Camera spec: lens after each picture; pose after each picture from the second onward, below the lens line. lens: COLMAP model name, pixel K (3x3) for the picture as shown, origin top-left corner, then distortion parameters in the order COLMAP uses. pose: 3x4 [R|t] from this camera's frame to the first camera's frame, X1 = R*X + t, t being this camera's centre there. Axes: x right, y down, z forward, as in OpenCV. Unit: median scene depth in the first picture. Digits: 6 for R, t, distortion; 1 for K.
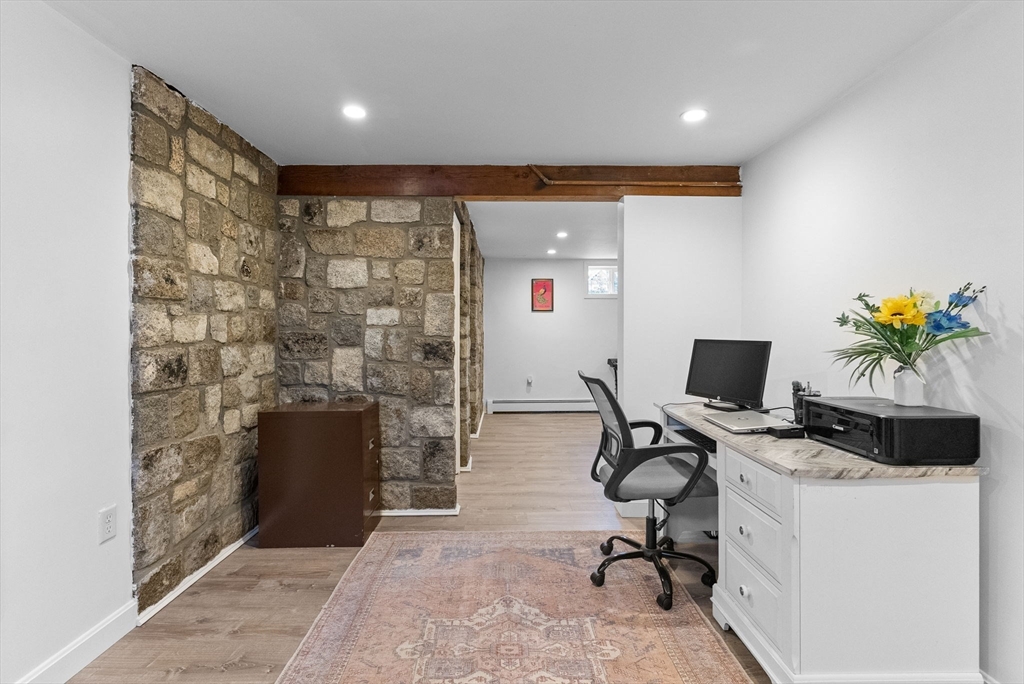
lens RADIAL K [[496.2, 0, 520.7], [0, 496.2, 331.9], [0, 0, 1]] dist [0.004075, -0.001123]
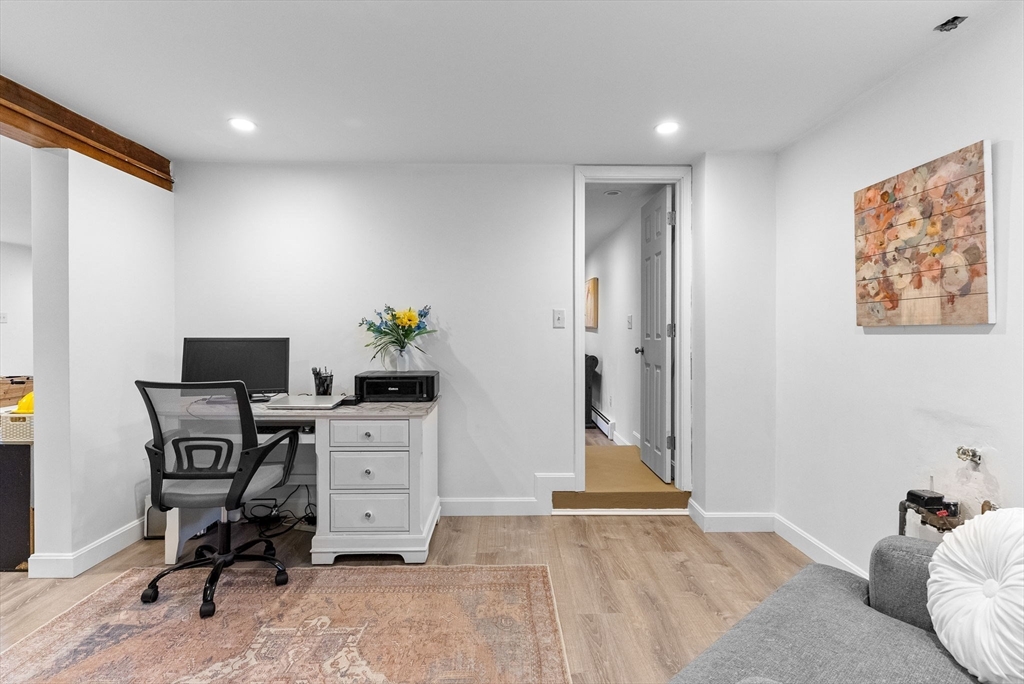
lens RADIAL K [[496.2, 0, 502.5], [0, 496.2, 318.5], [0, 0, 1]] dist [0.004075, -0.001123]
pose [[0.005885, 0.015940, 0.999856, -0.827585], [-0.003220, 0.999868, -0.015922, -0.012387], [-0.999977, -0.003126, 0.005936, 0.523193]]
